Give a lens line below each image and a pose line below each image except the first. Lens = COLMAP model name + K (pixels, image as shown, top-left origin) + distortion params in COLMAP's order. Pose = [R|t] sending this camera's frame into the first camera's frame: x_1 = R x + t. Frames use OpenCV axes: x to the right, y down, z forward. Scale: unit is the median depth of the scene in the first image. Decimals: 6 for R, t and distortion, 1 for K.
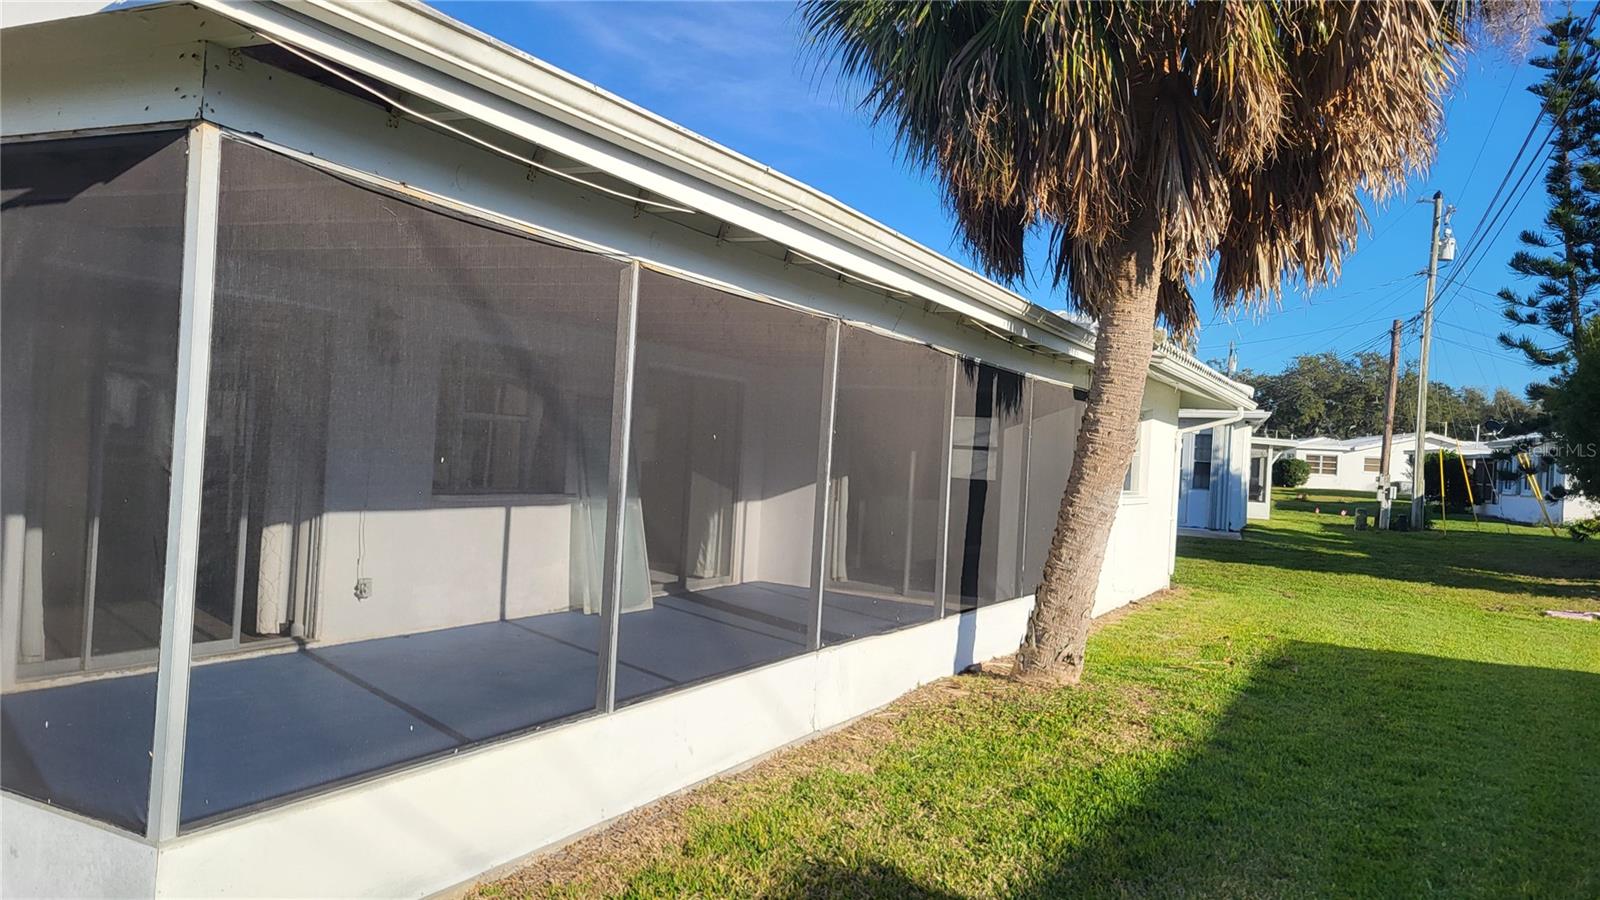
lens RADIAL K [[1161.4, 0, 802.2], [0, 1161.4, 437.5], [0, 0, 1]] dist [0.049877, -0.031569]
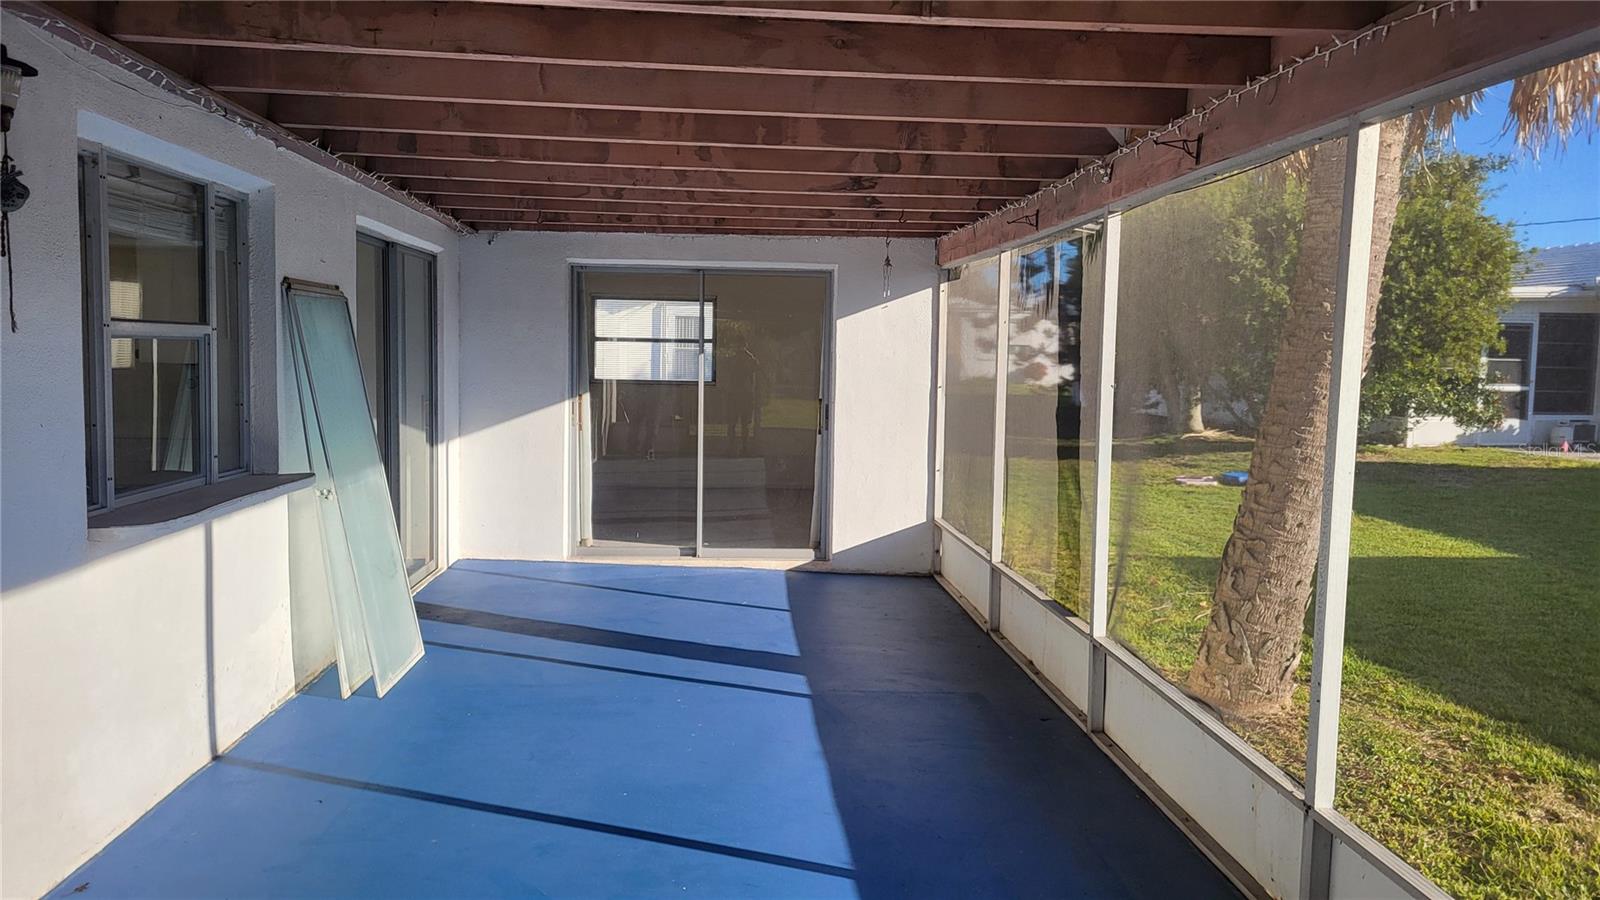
lens RADIAL K [[1161.4, 0, 802.2], [0, 1161.4, 437.5], [0, 0, 1]] dist [0.049877, -0.031569]
pose [[0.859367, -0.075233, 0.505794, -0.264043], [0.020258, 0.993350, 0.113334, -0.020114], [-0.510957, -0.087149, 0.855177, 0.448799]]
